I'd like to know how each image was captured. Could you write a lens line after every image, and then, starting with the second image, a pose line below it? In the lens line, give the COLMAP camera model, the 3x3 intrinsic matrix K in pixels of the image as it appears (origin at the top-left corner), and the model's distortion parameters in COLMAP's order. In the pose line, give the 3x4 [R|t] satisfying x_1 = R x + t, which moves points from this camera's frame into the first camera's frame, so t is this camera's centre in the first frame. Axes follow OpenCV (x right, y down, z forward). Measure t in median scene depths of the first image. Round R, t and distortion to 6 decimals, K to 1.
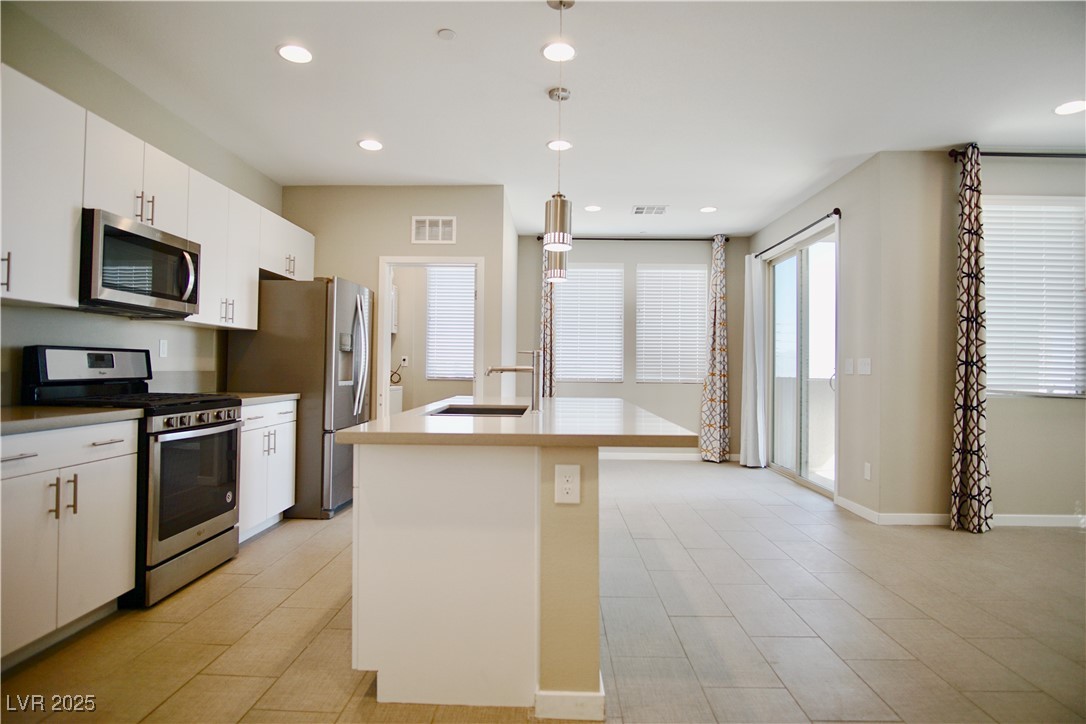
lens RADIAL K [[575.6, 0, 542.3], [0, 575.6, 362.1], [0, 0, 1]] dist [-0.021762, 0.001773]
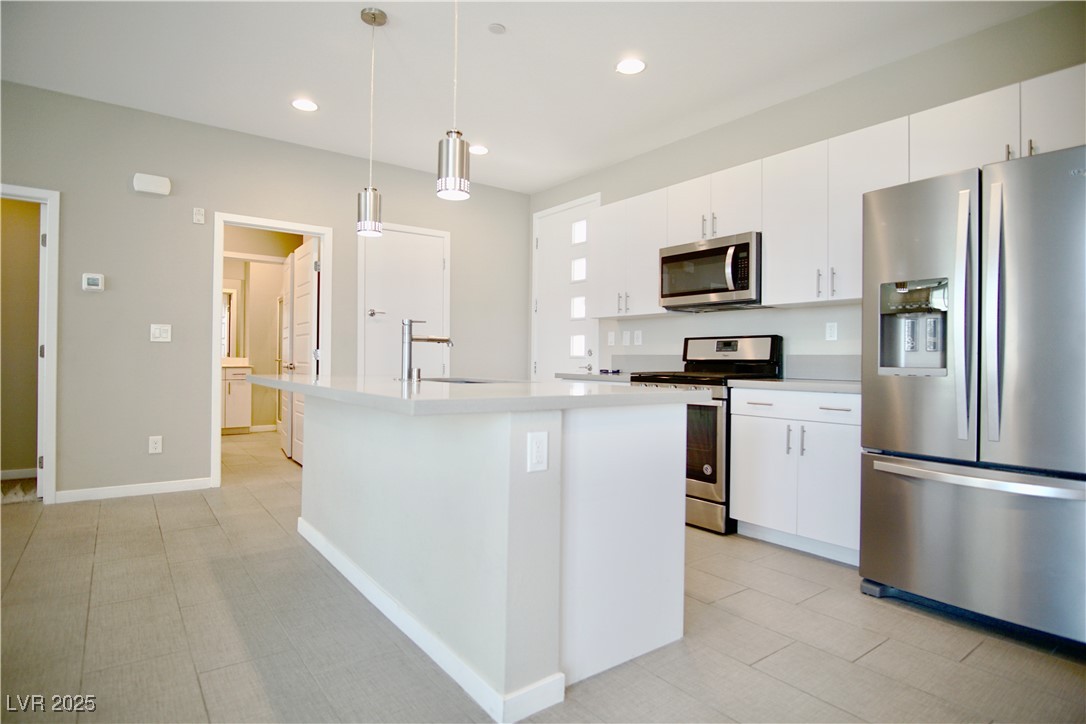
lens RADIAL K [[575.6, 0, 542.9], [0, 575.6, 360.4], [0, 0, 1]] dist [-0.021762, 0.001773]
pose [[-0.791227, -0.015744, -0.611320, 0.381136], [-0.007804, 0.999847, -0.015649, 0.053850], [0.611473, -0.007611, -0.791229, 1.776602]]
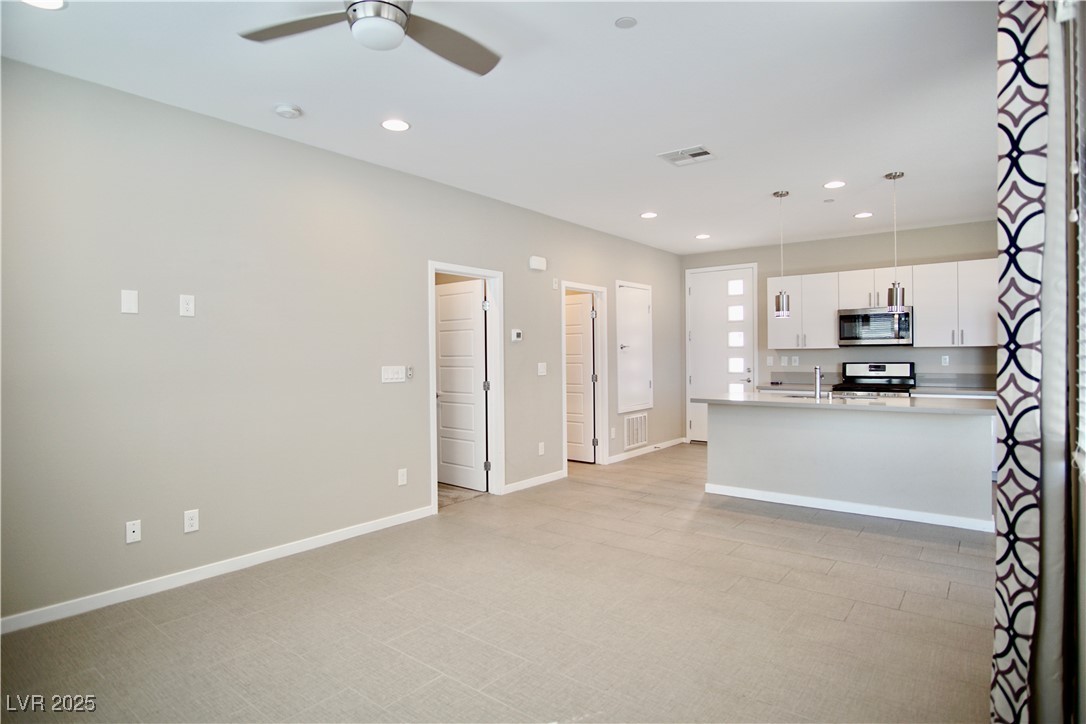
lens RADIAL K [[575.6, 0, 543.1], [0, 575.6, 359.3], [0, 0, 1]] dist [-0.021762, 0.001773]
pose [[-0.603204, 0.004574, -0.797574, 1.840177], [0.018420, 0.999797, -0.008197, -0.043591], [0.797374, -0.019636, -0.603165, 1.298062]]
